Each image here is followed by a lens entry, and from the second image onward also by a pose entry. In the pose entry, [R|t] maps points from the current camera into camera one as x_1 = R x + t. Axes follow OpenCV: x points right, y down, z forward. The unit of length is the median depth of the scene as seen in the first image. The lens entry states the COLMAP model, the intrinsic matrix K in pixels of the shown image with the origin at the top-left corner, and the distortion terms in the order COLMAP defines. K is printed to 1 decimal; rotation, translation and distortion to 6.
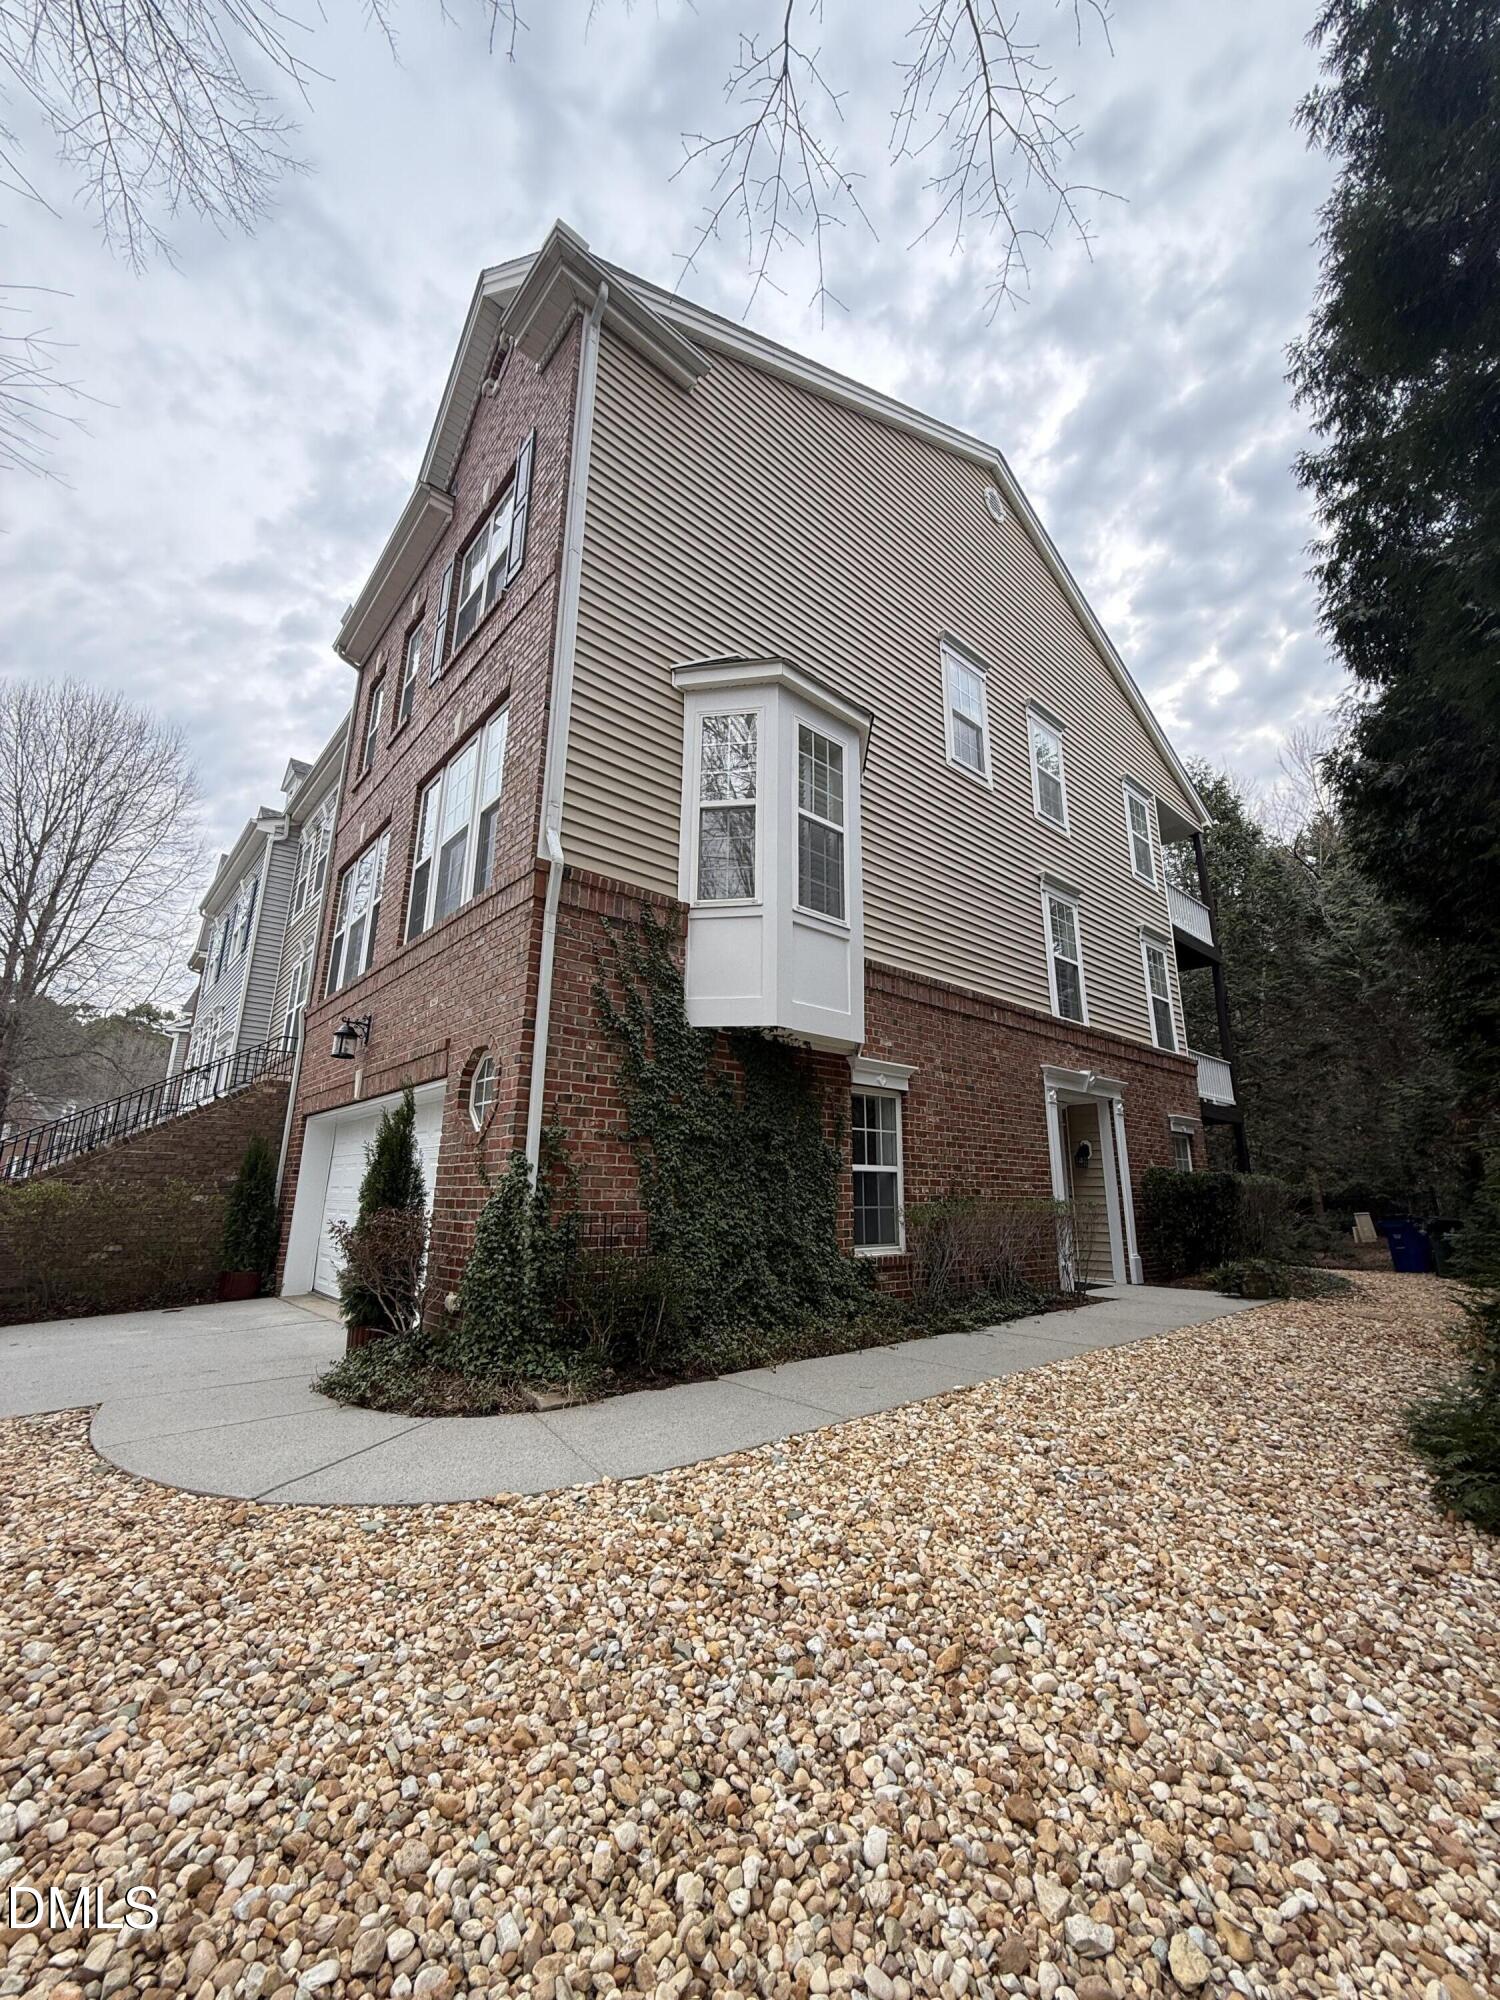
lens RADIAL K [[789.2, 0, 760.2], [0, 789.2, 995.3], [0, 0, 1]] dist [-0.005517, 0.000189]
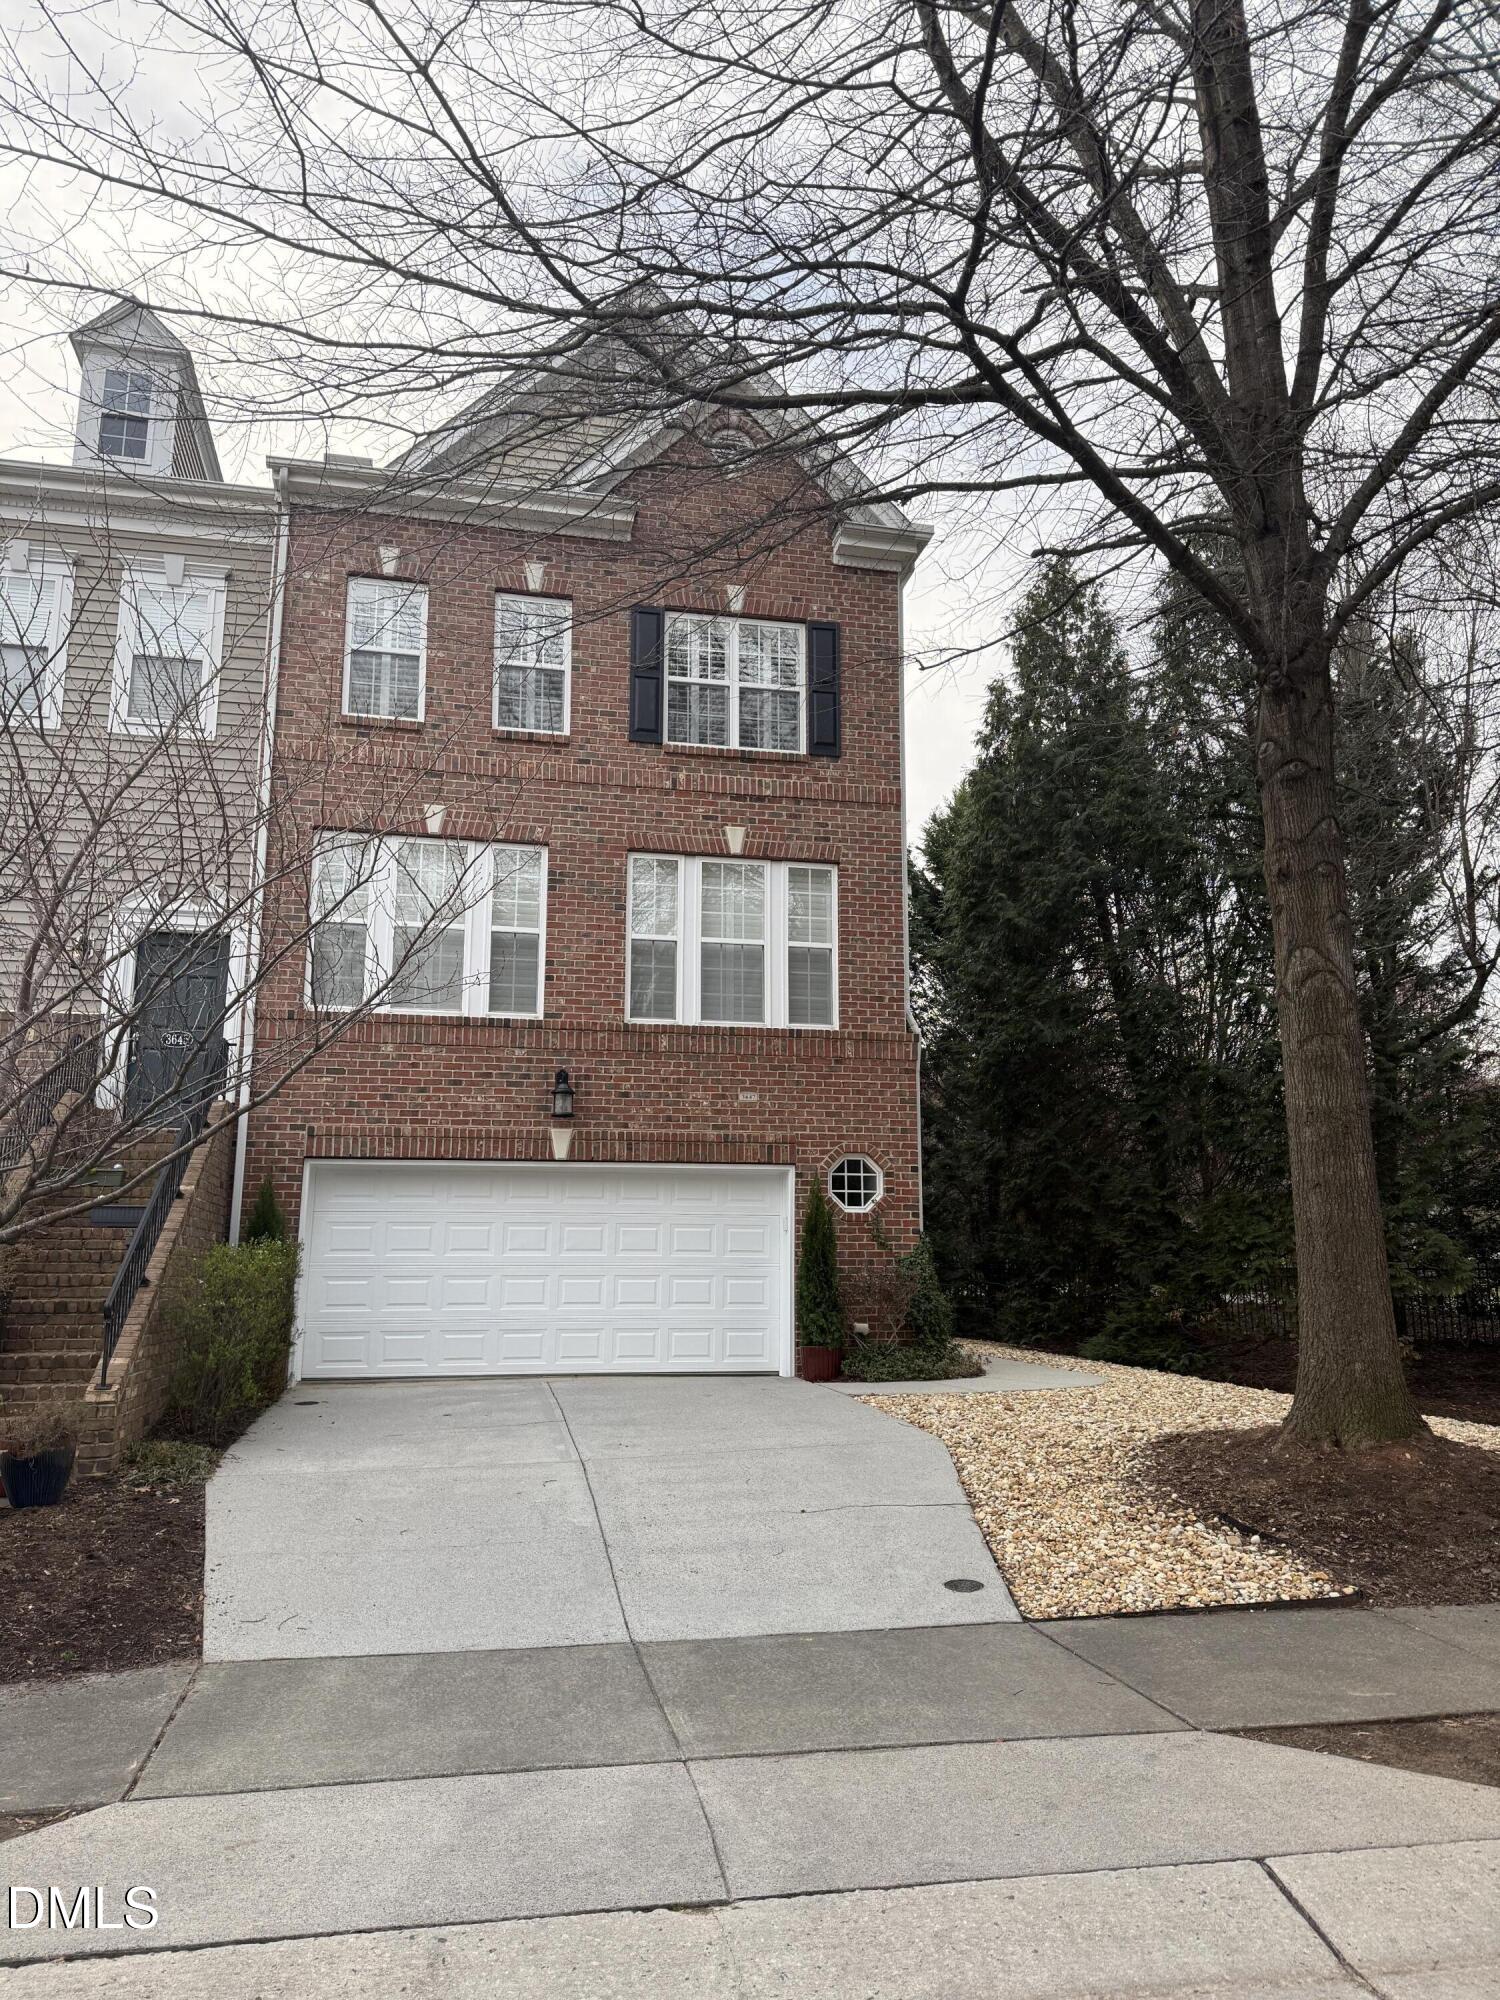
lens RADIAL K [[1333.6, 0, 754.9], [0, 1333.6, 999.3], [0, 0, 1]] dist [0.075575, -0.000340]
pose [[0.497258, 0.158499, 0.853002, -1.428002], [-0.212783, 0.975424, -0.057204, -0.014633], [-0.841105, -0.153059, 0.518763, -0.027035]]
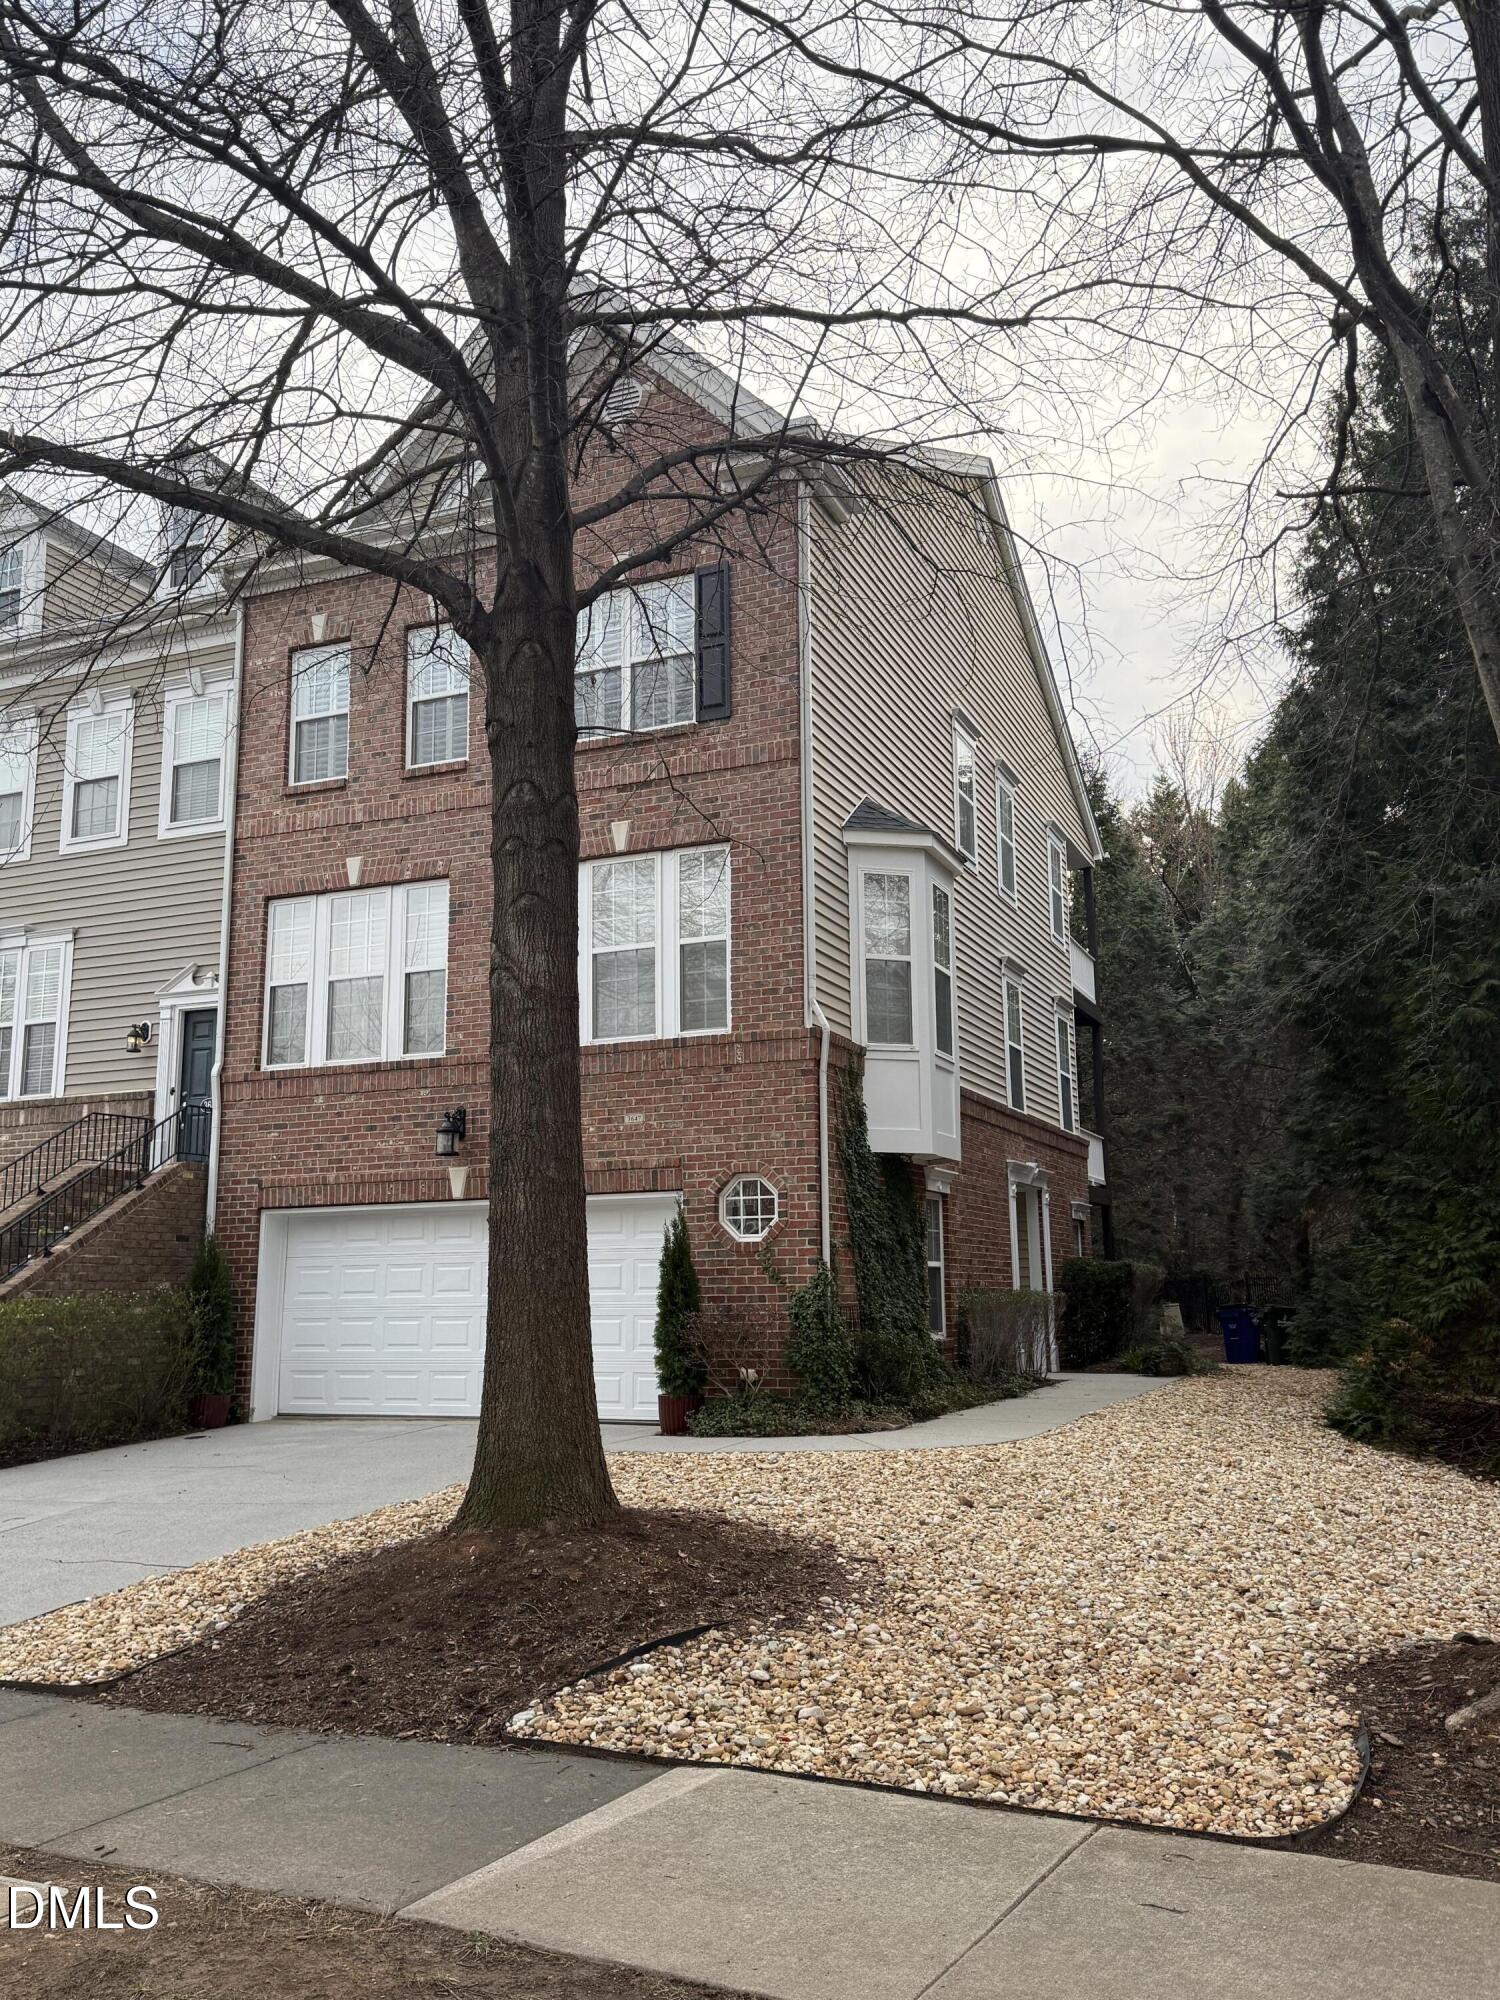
lens RADIAL K [[1613.0, 0, 748.5], [0, 1613.0, 997.5], [0, 0, 1]] dist [0.105946, -0.008259]
pose [[0.904490, 0.058515, 0.422462, -0.806541], [-0.086591, 0.995108, 0.047560, -0.182783], [-0.417612, -0.079599, 0.905132, -0.706792]]
